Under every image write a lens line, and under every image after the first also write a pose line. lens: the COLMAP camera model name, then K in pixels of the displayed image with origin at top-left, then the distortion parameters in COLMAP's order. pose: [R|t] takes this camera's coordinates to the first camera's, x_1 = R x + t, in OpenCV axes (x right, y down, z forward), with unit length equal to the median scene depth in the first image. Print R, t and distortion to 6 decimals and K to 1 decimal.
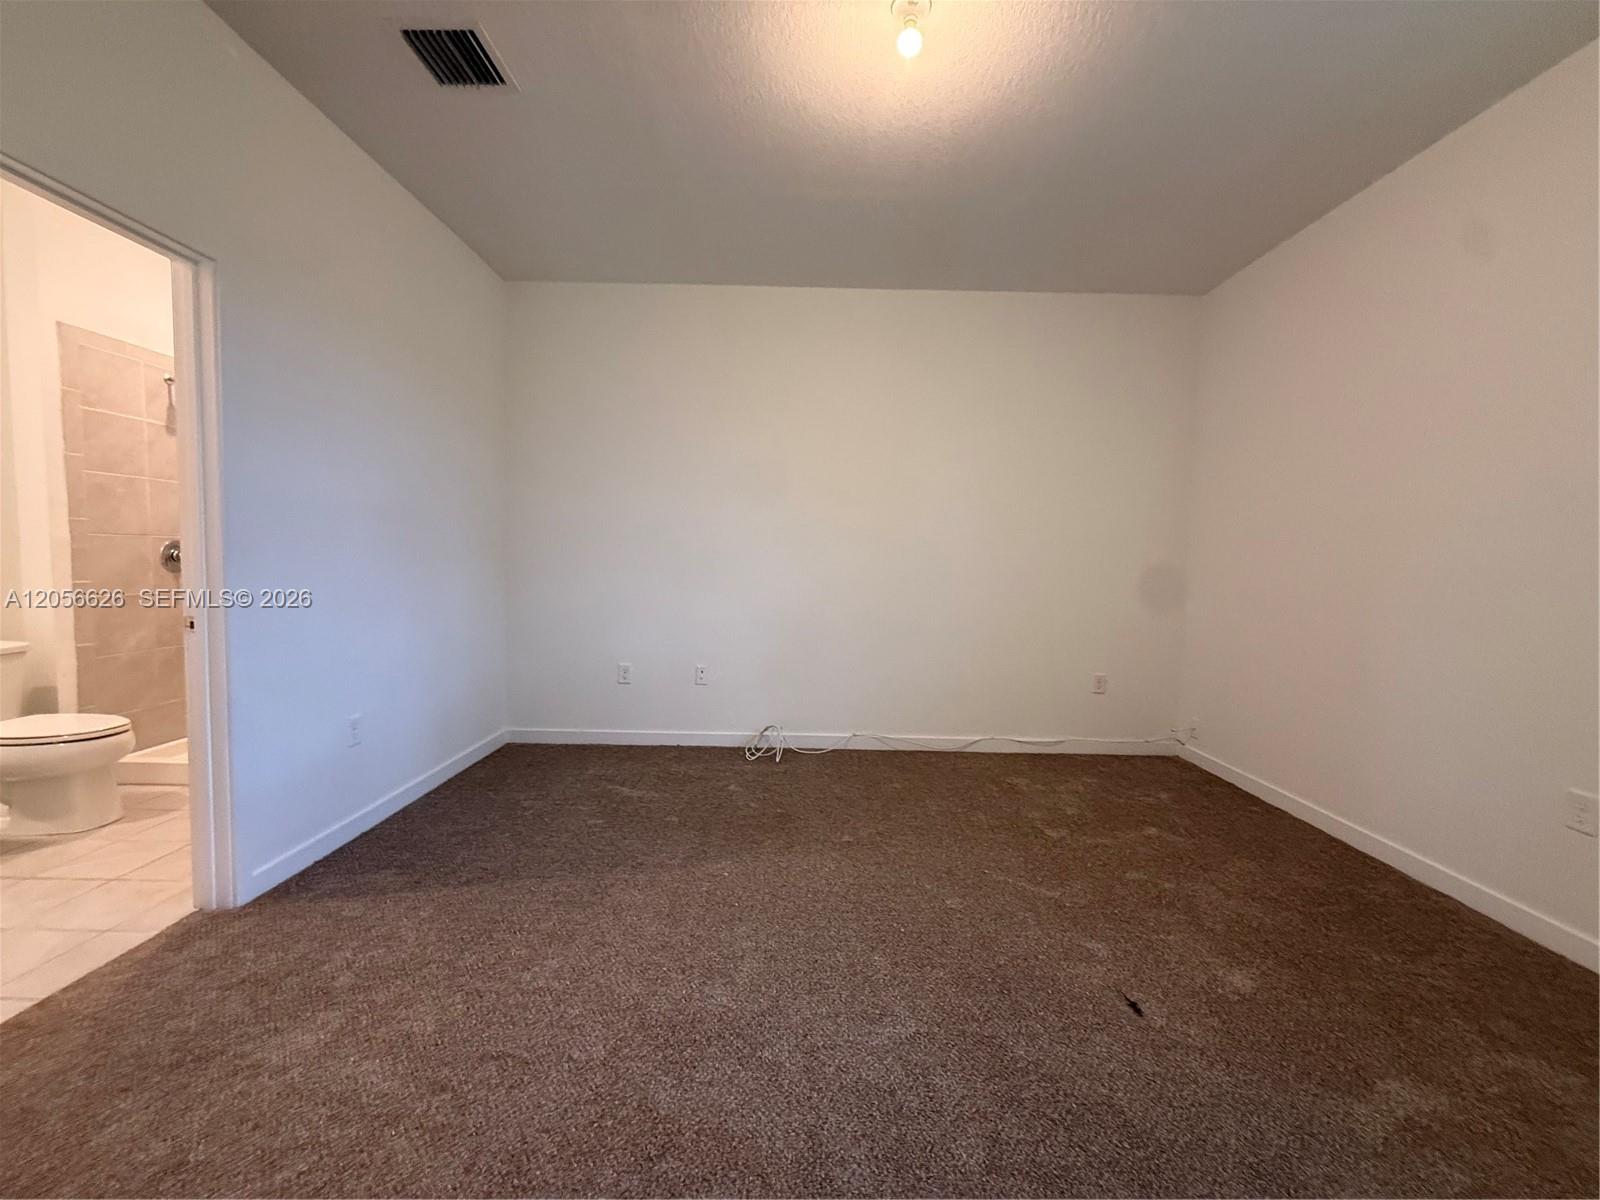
lens RADIAL K [[638.6, 0, 802.6], [0, 638.6, 599.7], [0, 0, 1]] dist [0.001357, 0.000307]
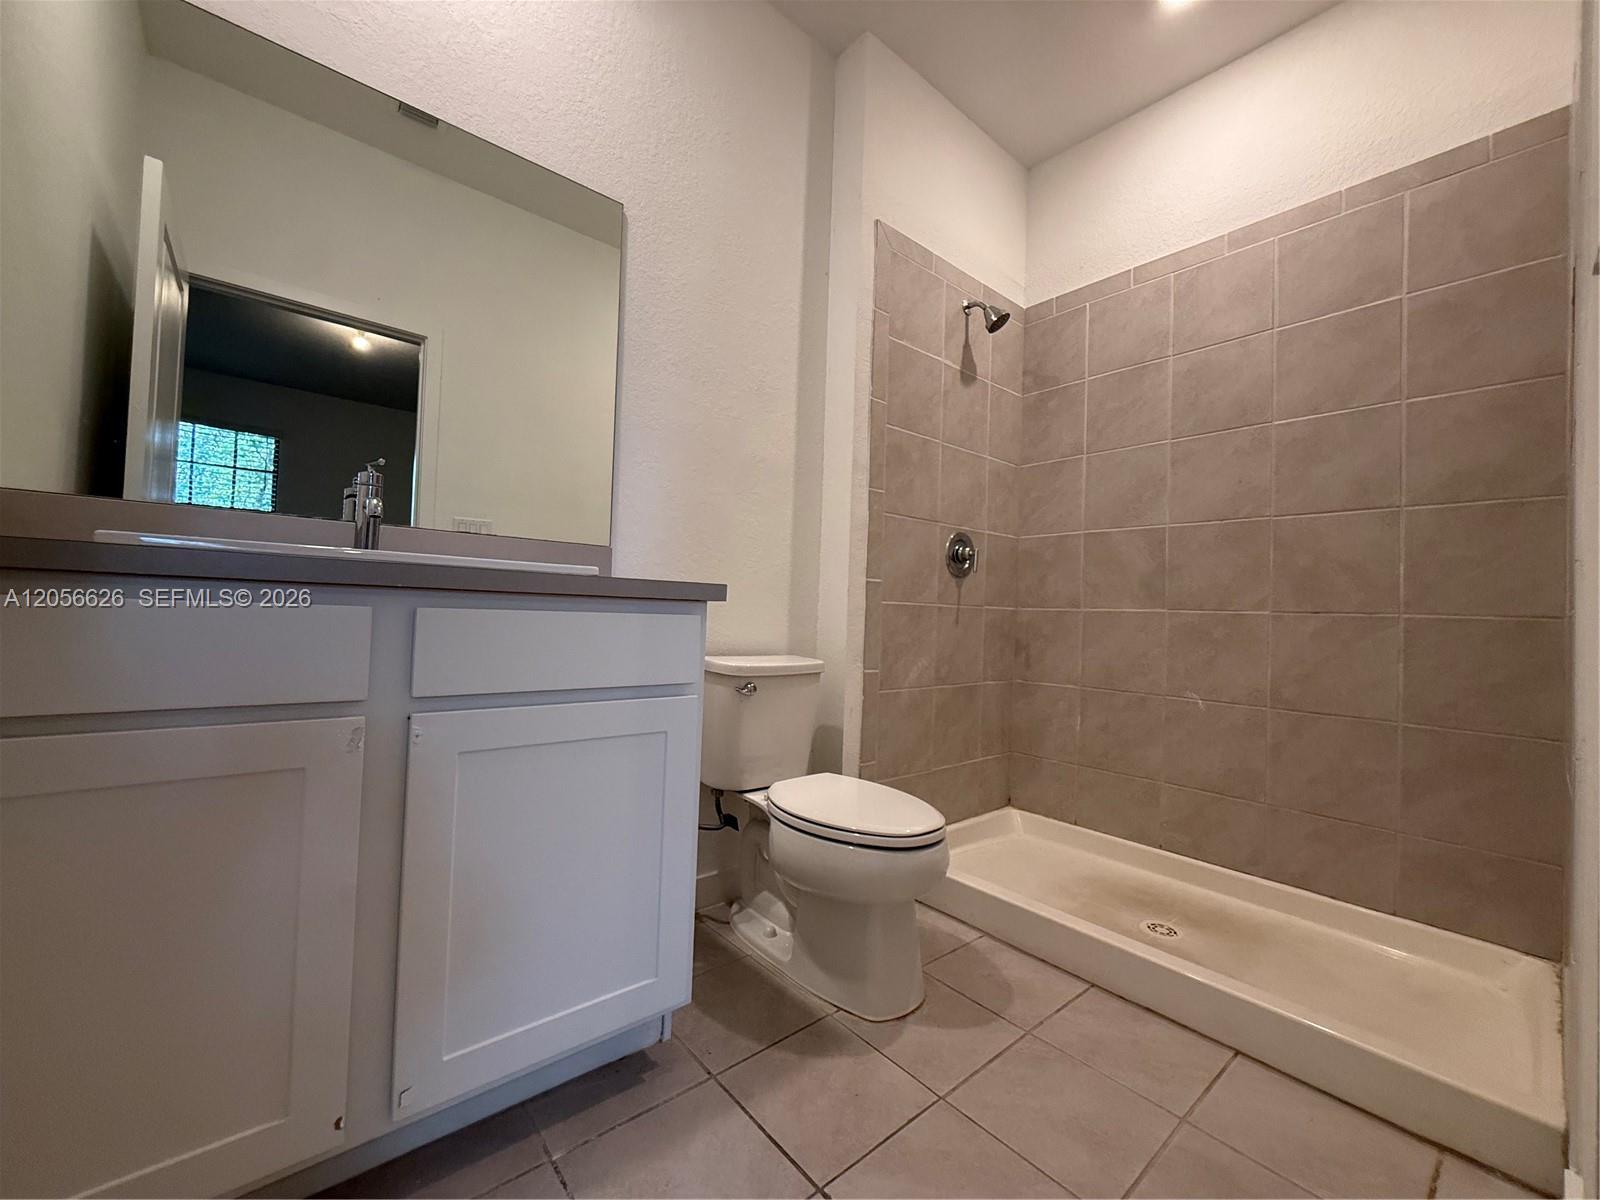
lens RADIAL K [[638.6, 0, 802.3], [0, 638.6, 601.9], [0, 0, 1]] dist [0.001357, 0.000307]
pose [[0.640254, -0.024191, -0.767783, -0.631180], [-0.064189, 0.994324, -0.084856, 0.058585], [0.765477, 0.103613, 0.635066, 0.489983]]
